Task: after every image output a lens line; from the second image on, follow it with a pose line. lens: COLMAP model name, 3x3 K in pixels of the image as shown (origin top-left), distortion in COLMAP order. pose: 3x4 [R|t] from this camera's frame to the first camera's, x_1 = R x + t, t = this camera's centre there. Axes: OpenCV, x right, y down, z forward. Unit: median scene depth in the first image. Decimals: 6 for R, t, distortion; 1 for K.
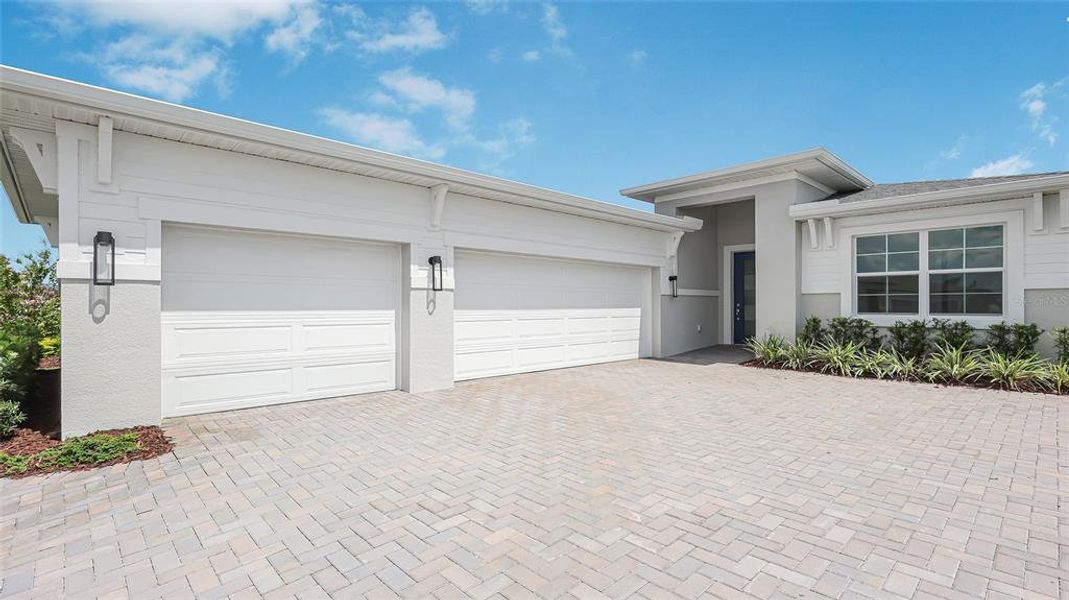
lens RADIAL K [[510.5, 0, 532.7], [0, 510.5, 300.7], [0, 0, 1]] dist [-0.013065, 0.000491]
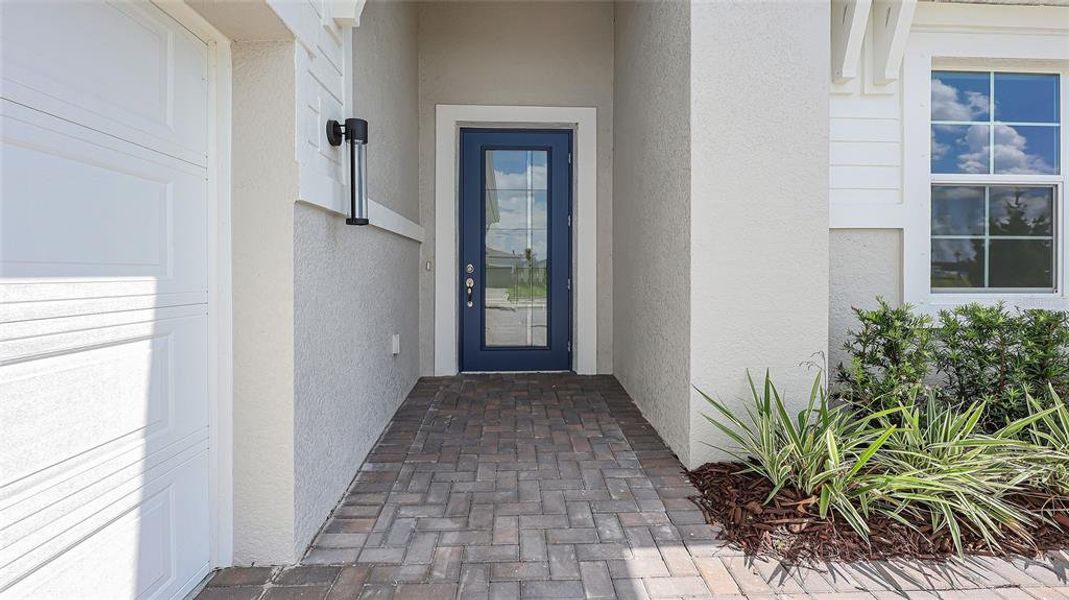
lens RADIAL K [[510.5, 0, 534.7], [0, 510.5, 268.9], [0, 0, 1]] dist [-0.013065, 0.000491]
pose [[0.664098, 0.008282, 0.747600, 0.193342], [-0.007438, 0.999962, -0.004471, 0.013041], [-0.747608, -0.002592, 0.664135, 0.907873]]
